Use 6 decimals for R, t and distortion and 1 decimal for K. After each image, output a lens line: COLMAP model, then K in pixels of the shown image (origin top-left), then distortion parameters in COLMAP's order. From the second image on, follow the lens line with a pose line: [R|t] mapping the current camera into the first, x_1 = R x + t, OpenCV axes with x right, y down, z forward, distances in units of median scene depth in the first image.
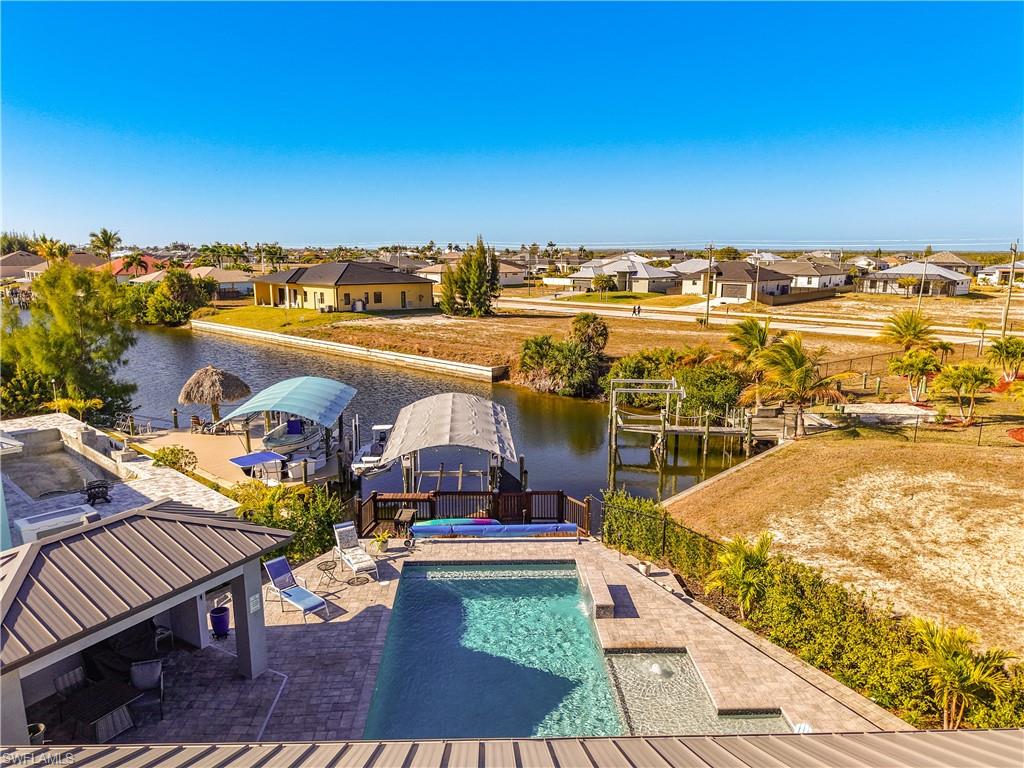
lens RADIAL K [[686.6, 0, 512.0], [0, 686.6, 384.0], [0, 0, 1]] dist [0.006632, -0.055122]
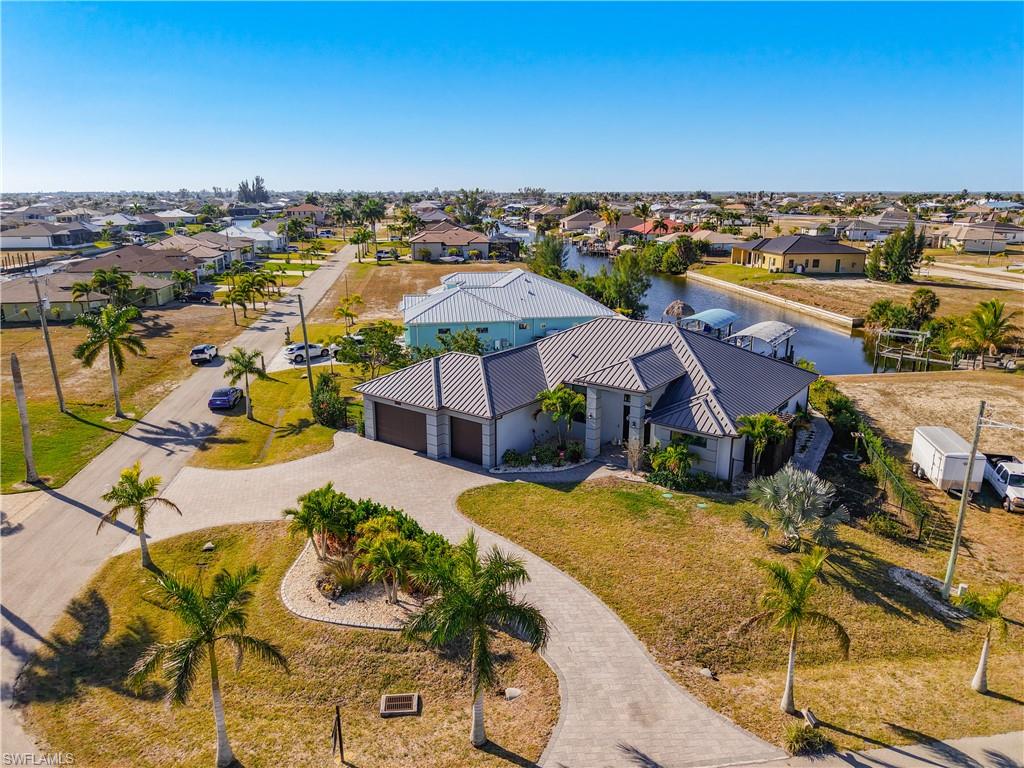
lens RADIAL K [[686.6, 0, 512.0], [0, 686.6, 384.0], [0, 0, 1]] dist [0.006632, -0.055122]
pose [[0.759895, 0.162258, -0.629470, 0.246247], [-0.112187, 0.986551, 0.118871, 0.015844], [0.640292, -0.019711, 0.767878, -0.440859]]
